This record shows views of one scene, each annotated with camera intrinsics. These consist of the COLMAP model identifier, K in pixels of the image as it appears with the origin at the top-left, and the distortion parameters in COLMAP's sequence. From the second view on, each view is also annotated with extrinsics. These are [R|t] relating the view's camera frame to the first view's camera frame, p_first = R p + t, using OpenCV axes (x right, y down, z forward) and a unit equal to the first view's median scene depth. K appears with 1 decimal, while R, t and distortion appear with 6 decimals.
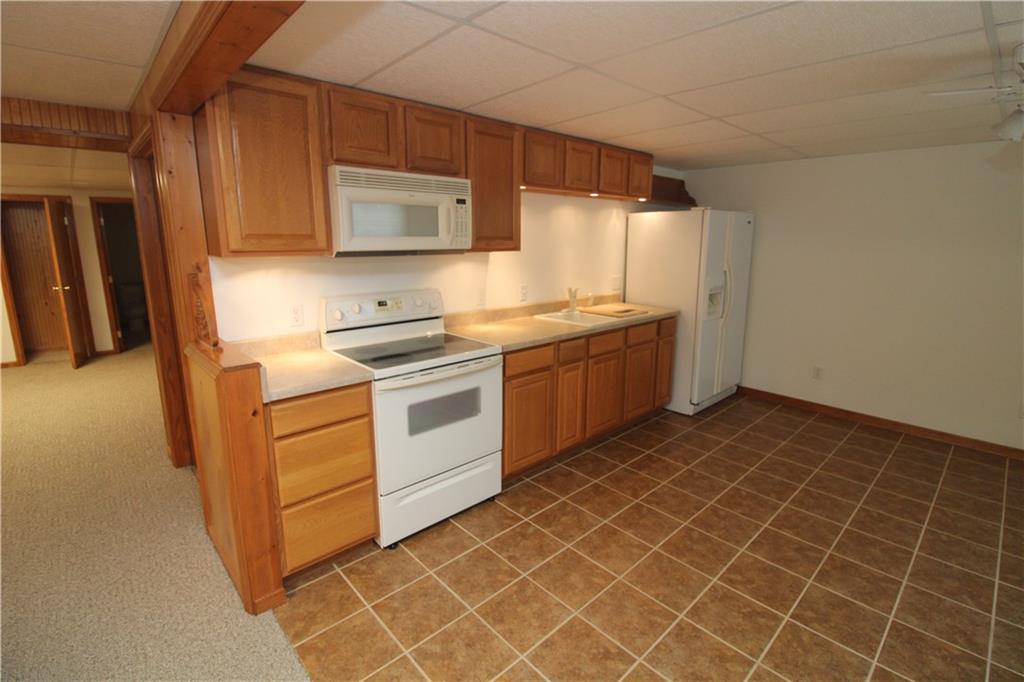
lens RADIAL K [[481.0, 0, 522.9], [0, 481.0, 335.2], [0, 0, 1]] dist [-0.001500, -0.011368]
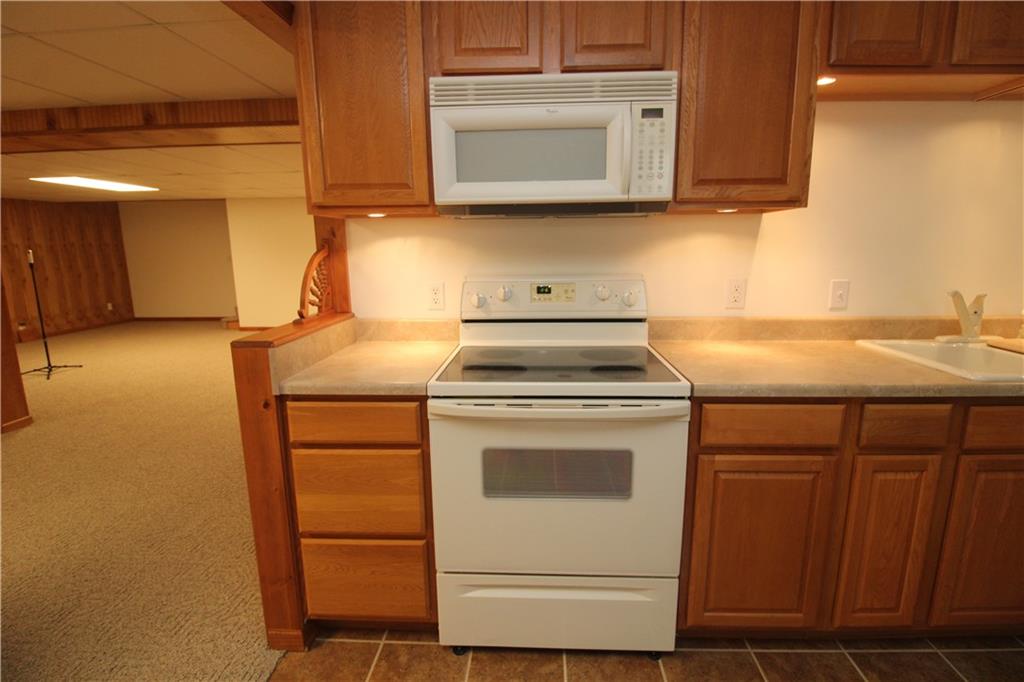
lens RADIAL K [[481.0, 0, 522.9], [0, 481.0, 335.2], [0, 0, 1]] dist [-0.001500, -0.011368]
pose [[0.691766, 0.119631, -0.712144, 0.188077], [-0.131485, 0.990563, 0.038679, -0.024636], [0.710051, 0.066880, 0.700967, 0.505633]]
